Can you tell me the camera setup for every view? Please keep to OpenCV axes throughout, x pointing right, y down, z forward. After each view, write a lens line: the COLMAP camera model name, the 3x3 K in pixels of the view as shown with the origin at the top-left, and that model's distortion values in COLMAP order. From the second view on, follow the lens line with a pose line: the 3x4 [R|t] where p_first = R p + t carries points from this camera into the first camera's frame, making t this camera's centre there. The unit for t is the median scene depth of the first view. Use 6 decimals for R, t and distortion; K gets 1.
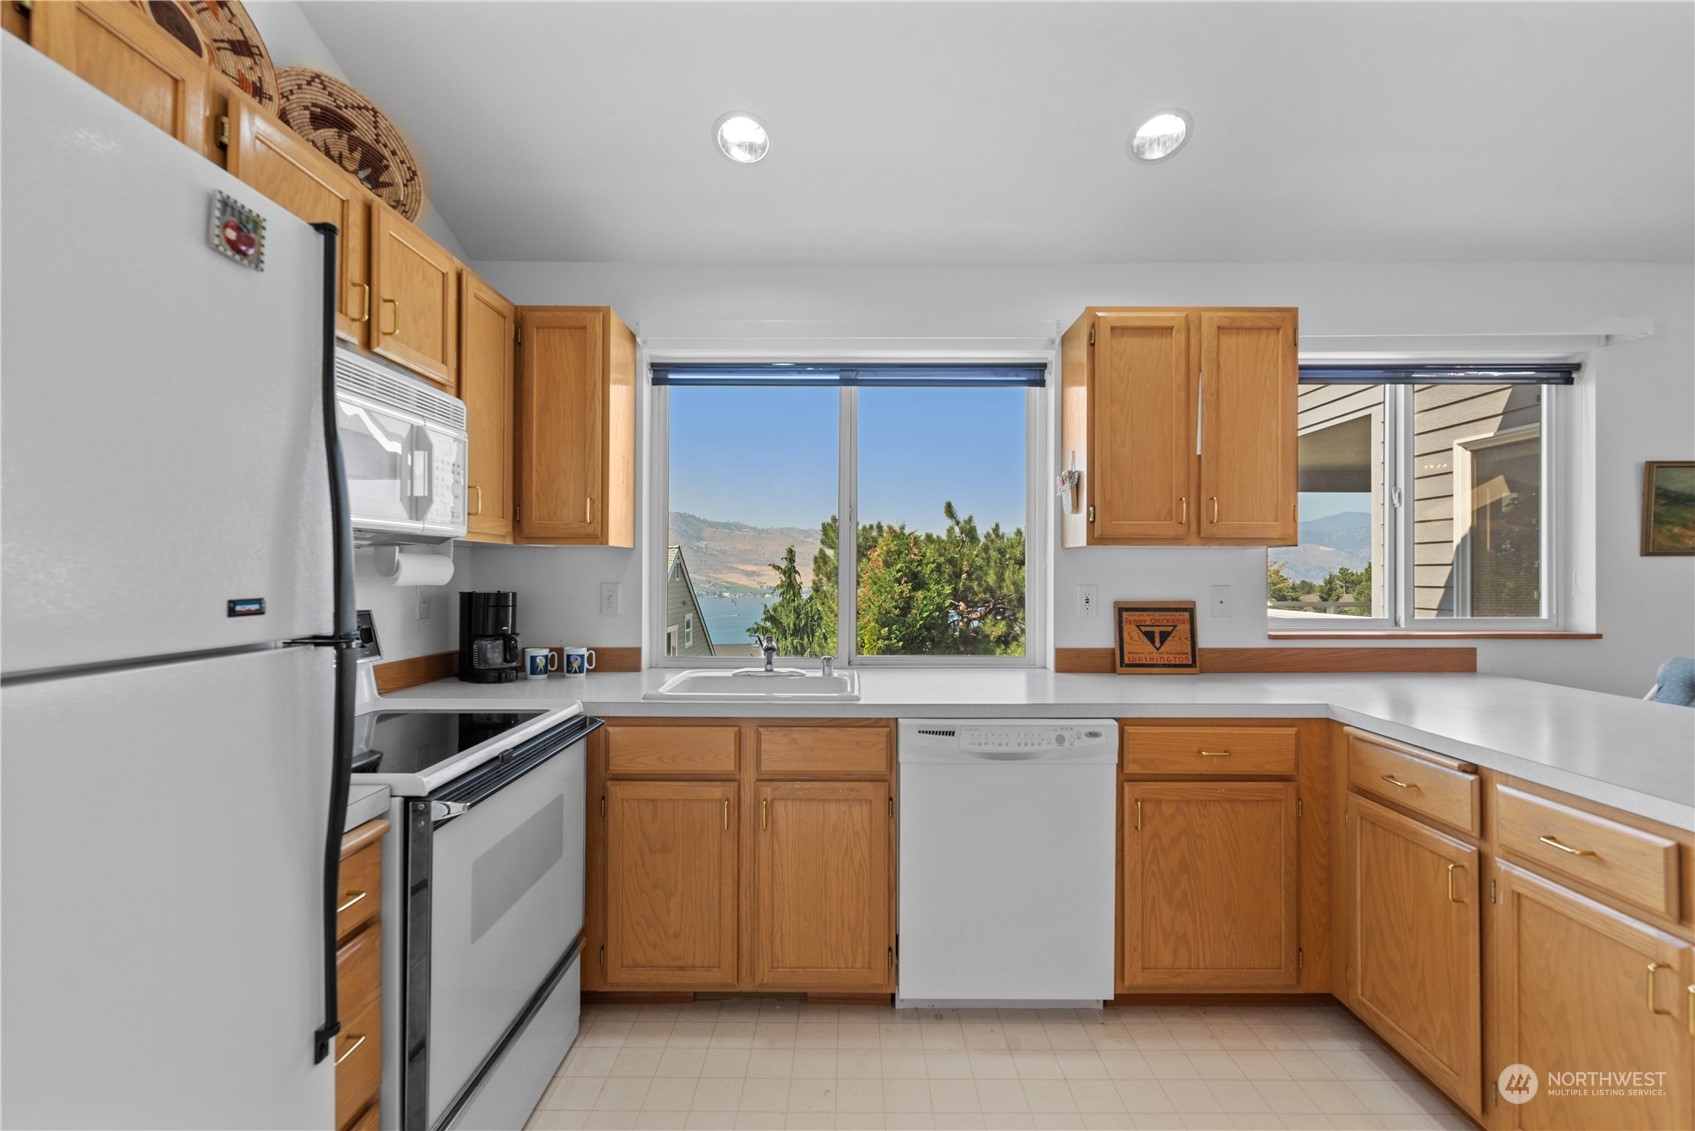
lens RADIAL K [[743.8, 0, 857.5], [0, 743.8, 568.7], [0, 0, 1]] dist [-0.005714, 0.001580]
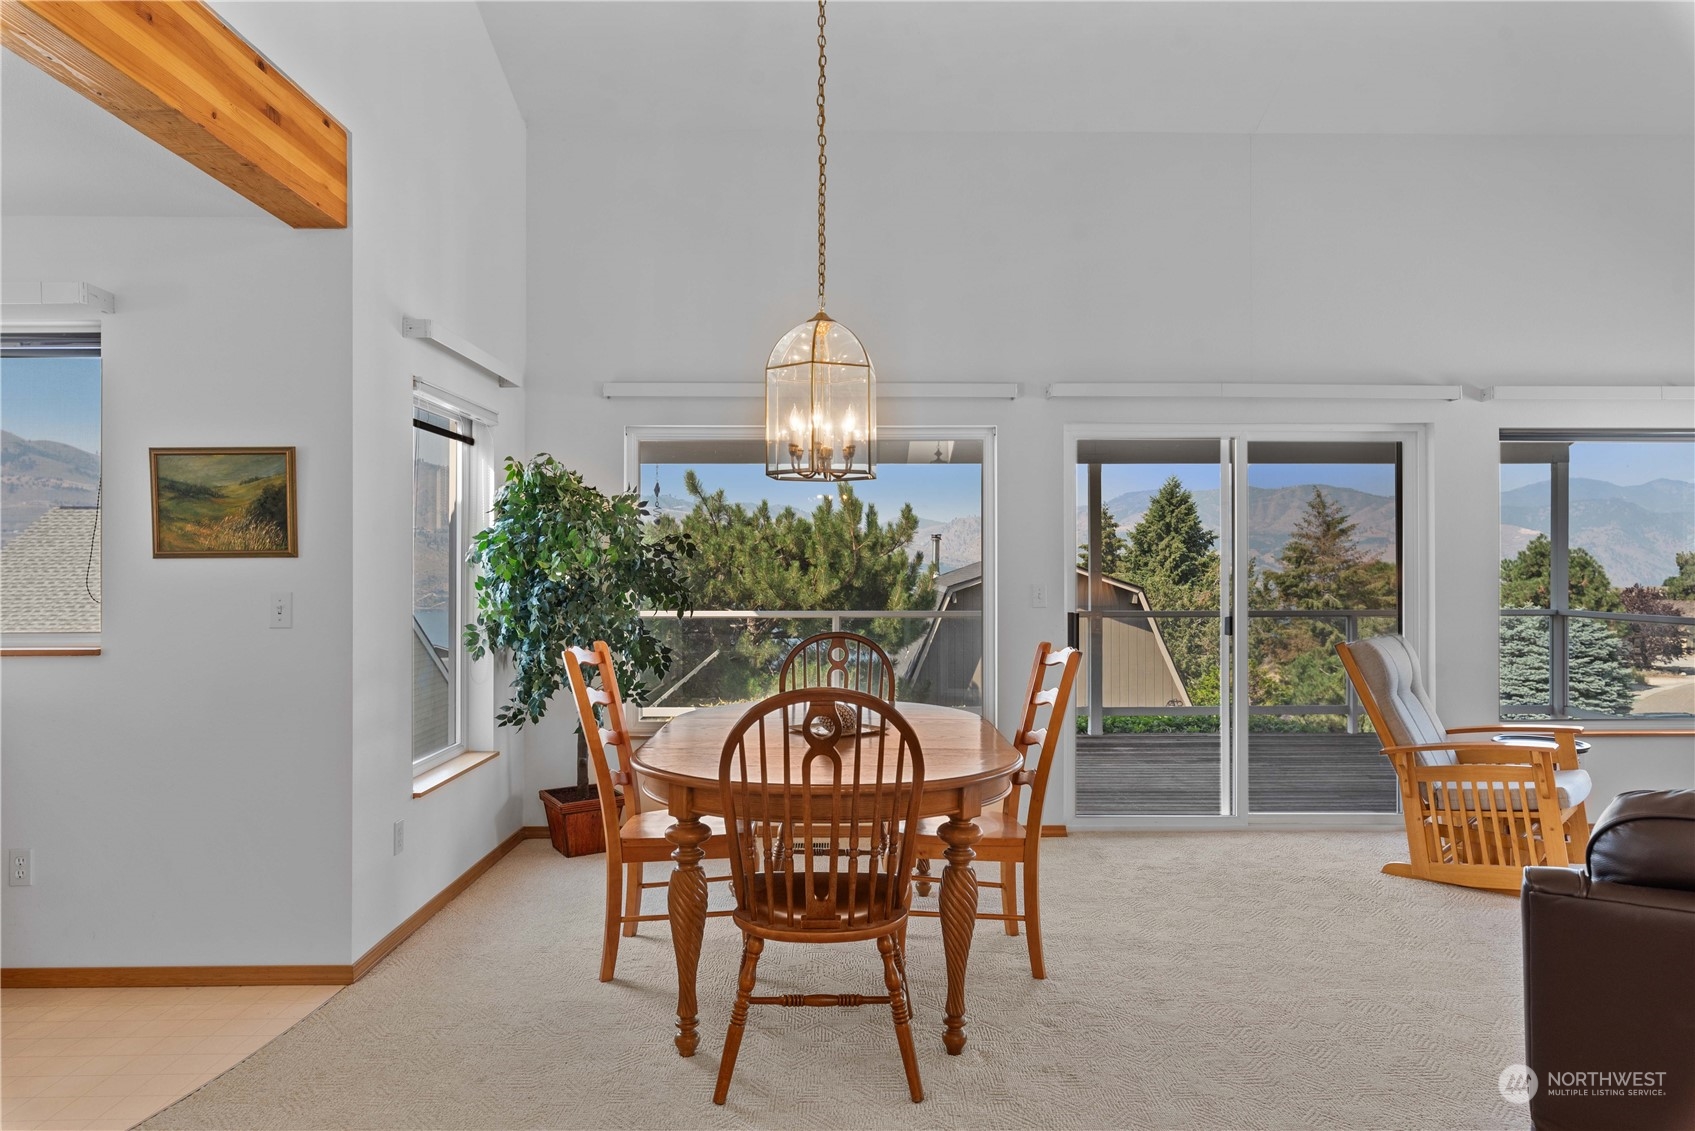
lens RADIAL K [[1093.9, 0, 855.9], [0, 1093.9, 571.3], [0, 0, 1]] dist [0.000511, -0.002212]
pose [[0.999964, -0.004302, 0.007363, 1.891064], [0.004247, 0.999963, 0.007470, -0.008010], [-0.007395, -0.007439, 0.999945, -0.279838]]
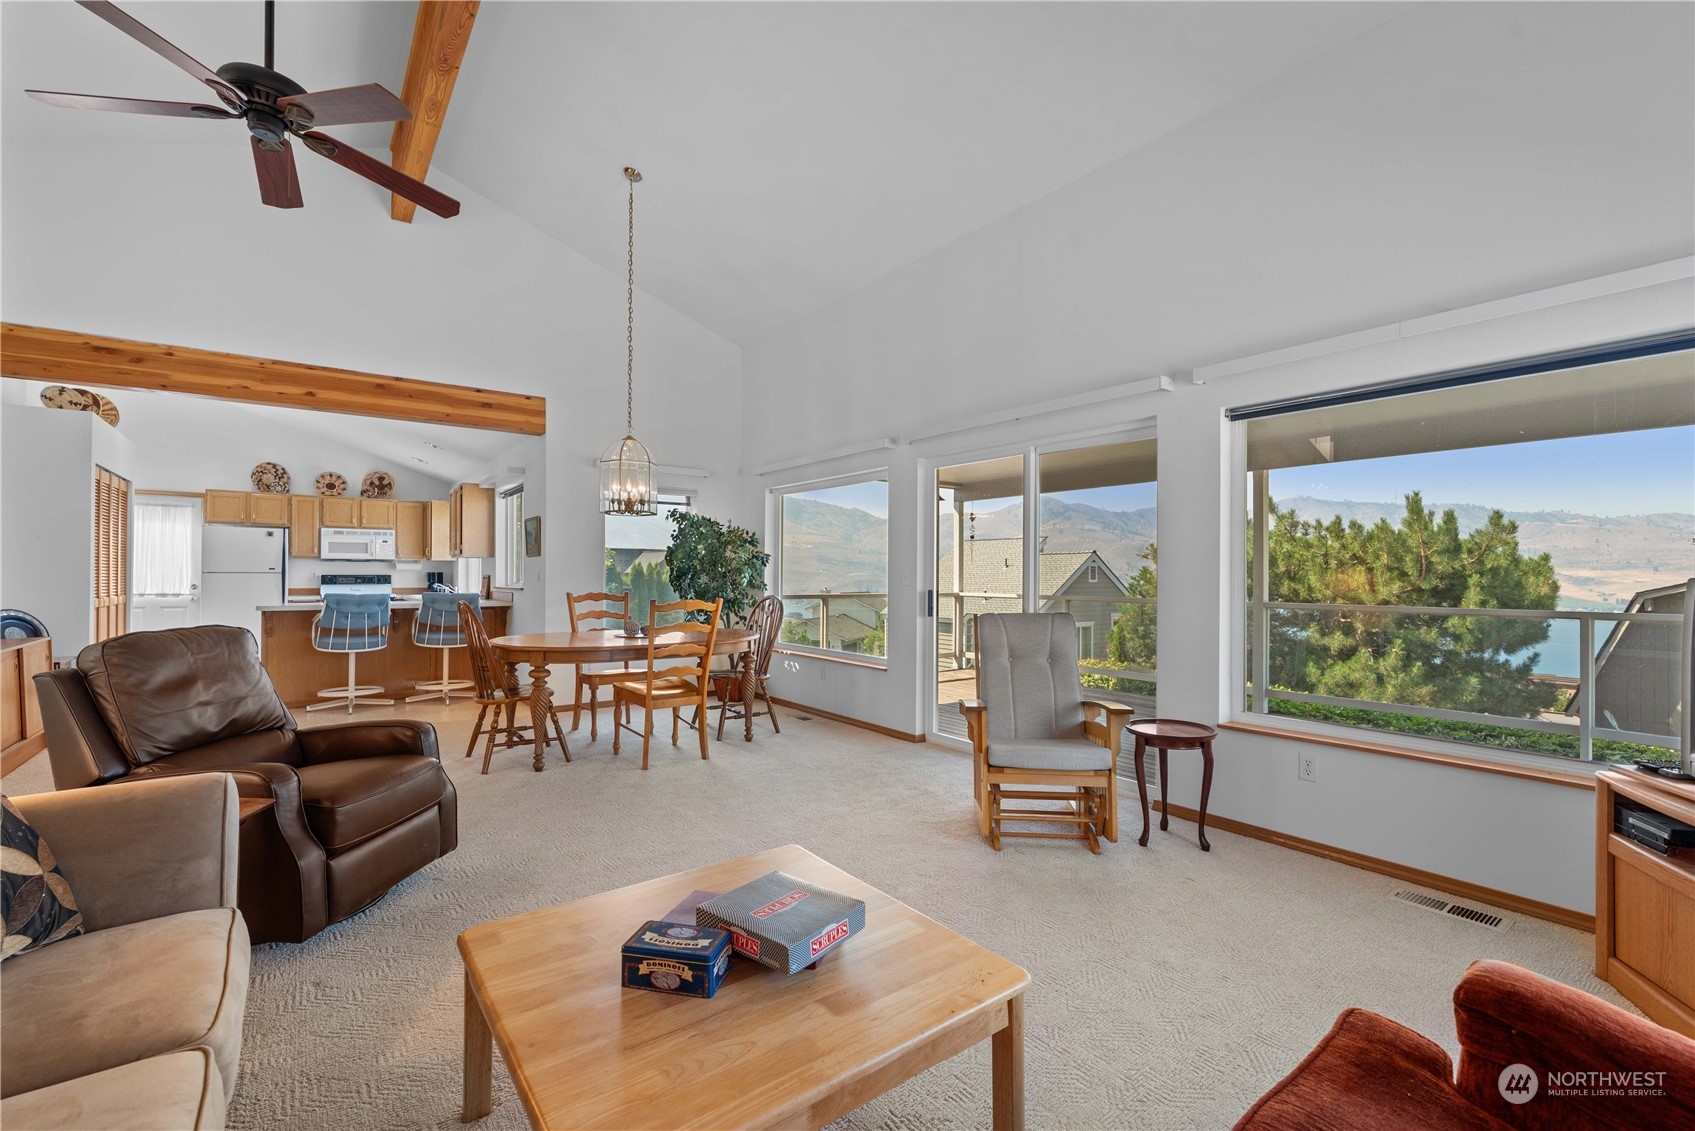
lens RADIAL K [[743.8, 0, 848.9], [0, 743.8, 565.1], [0, 0, 1]] dist [-0.005714, 0.001580]
pose [[0.598093, -0.011486, -0.801344, 3.752005], [0.001164, 0.999909, -0.013463, 0.045462], [0.801426, 0.007119, 0.598052, 0.378087]]
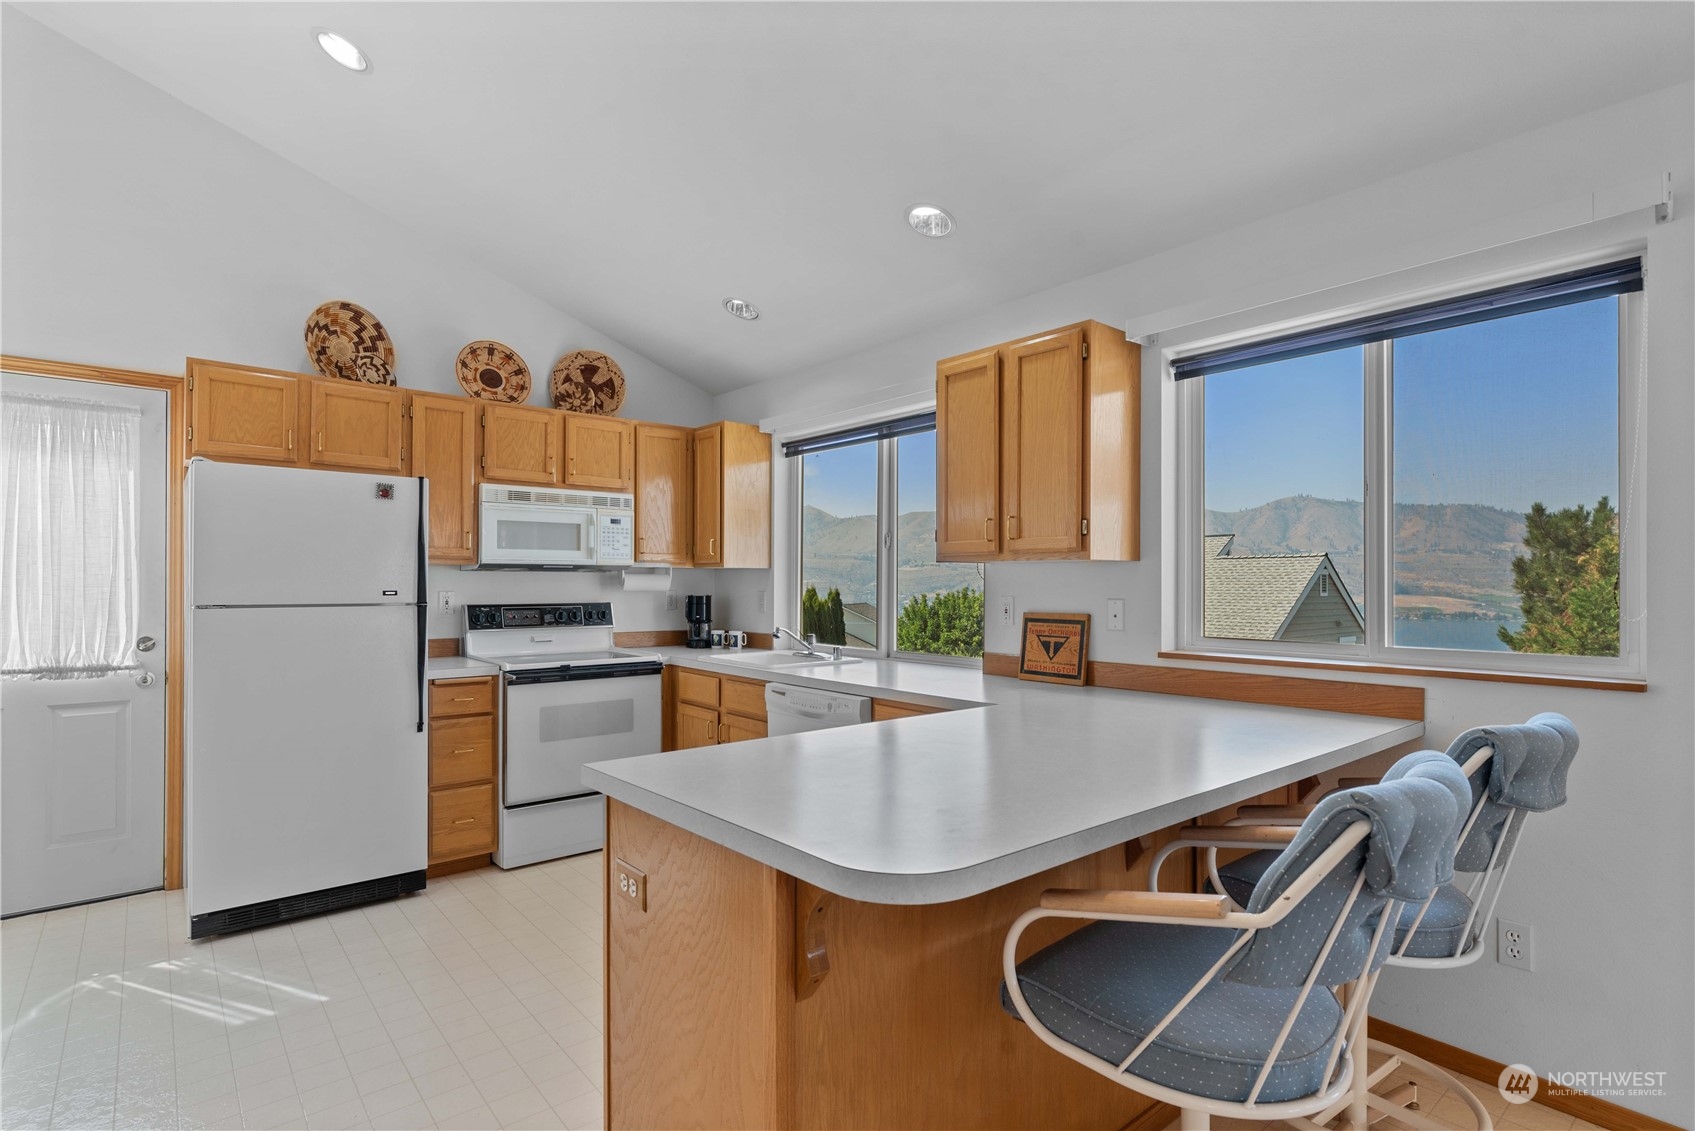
lens RADIAL K [[838.3, 0, 845.2], [0, 838.3, 580.2], [0, 0, 1]] dist [-0.000059, -0.000907]
pose [[0.640682, -0.002027, -0.767803, 1.118678], [0.000798, 0.999998, -0.001974, 0.000029], [0.767806, 0.000652, 0.640683, 0.024014]]
